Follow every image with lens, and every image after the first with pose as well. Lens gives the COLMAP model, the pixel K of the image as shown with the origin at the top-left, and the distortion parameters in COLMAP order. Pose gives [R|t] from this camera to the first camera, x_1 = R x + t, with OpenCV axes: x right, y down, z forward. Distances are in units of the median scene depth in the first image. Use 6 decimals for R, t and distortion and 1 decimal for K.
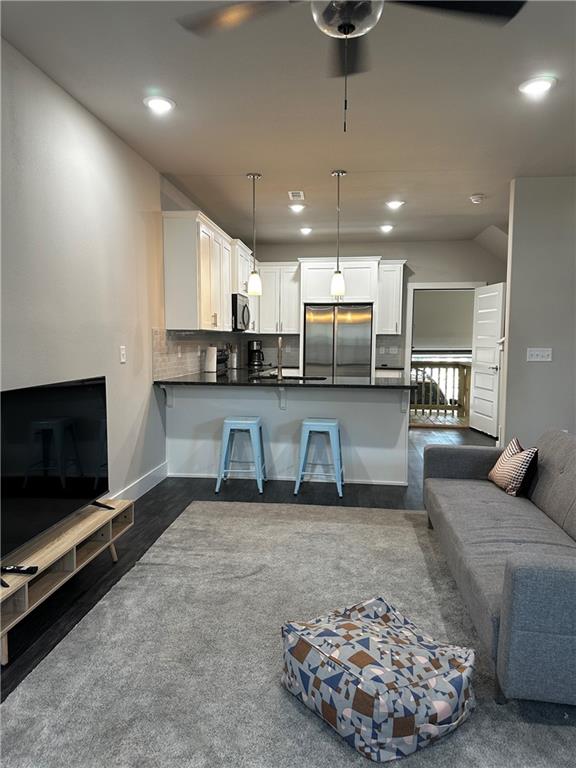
lens RADIAL K [[545.2, 0, 286.3], [0, 545.2, 385.4], [0, 0, 1]] dist [0.049626, -0.032517]
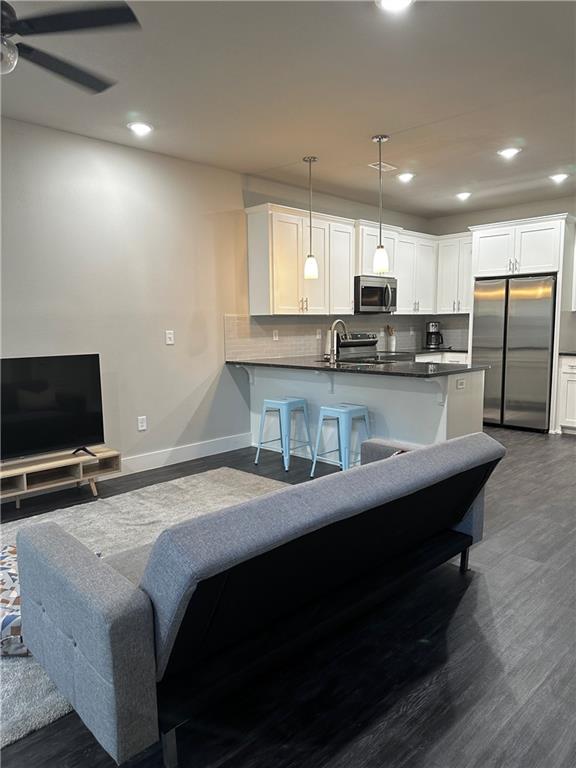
lens RADIAL K [[545.2, 0, 282.1], [0, 545.2, 390.5], [0, 0, 1]] dist [0.049626, -0.032517]
pose [[0.781441, 0.058487, -0.621232, 0.511105], [-0.033087, 0.998081, 0.052346, -0.008797], [0.623101, -0.020350, 0.781877, 0.157810]]
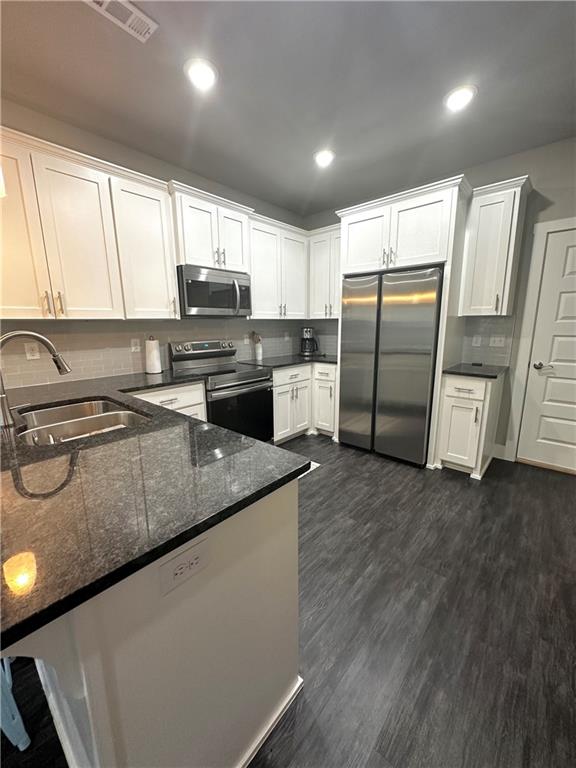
lens RADIAL K [[303.6, 0, 286.3], [0, 303.6, 383.2], [0, 0, 1]] dist [-0.010258, 0.001199]
pose [[0.817374, 0.094966, -0.568226, 0.312386], [-0.030167, 0.992022, 0.122400, -0.080045], [0.575316, -0.082905, 0.813718, 0.889344]]
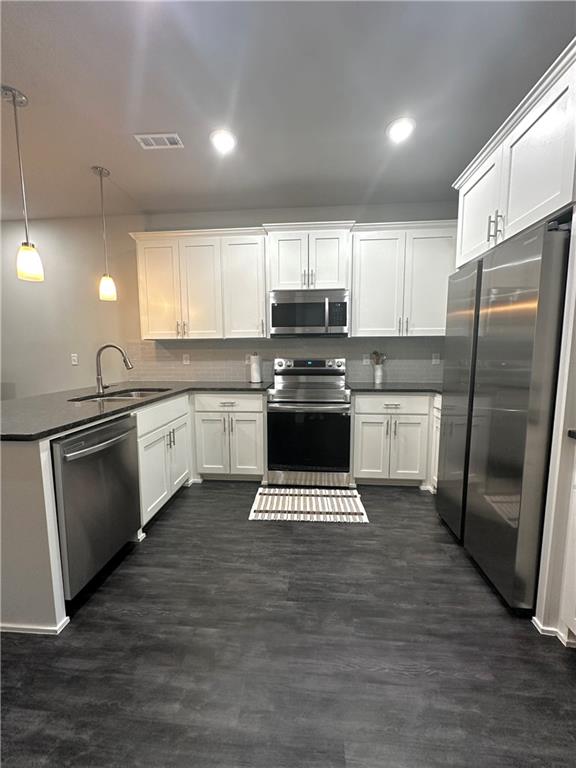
lens RADIAL K [[303.6, 0, 288.4], [0, 303.6, 383.8], [0, 0, 1]] dist [-0.010258, 0.001199]
pose [[0.034873, 0.097175, -0.994656, 0.459283], [-0.075198, 0.992695, 0.094347, -0.088876], [0.996559, 0.071506, 0.041926, 1.221575]]
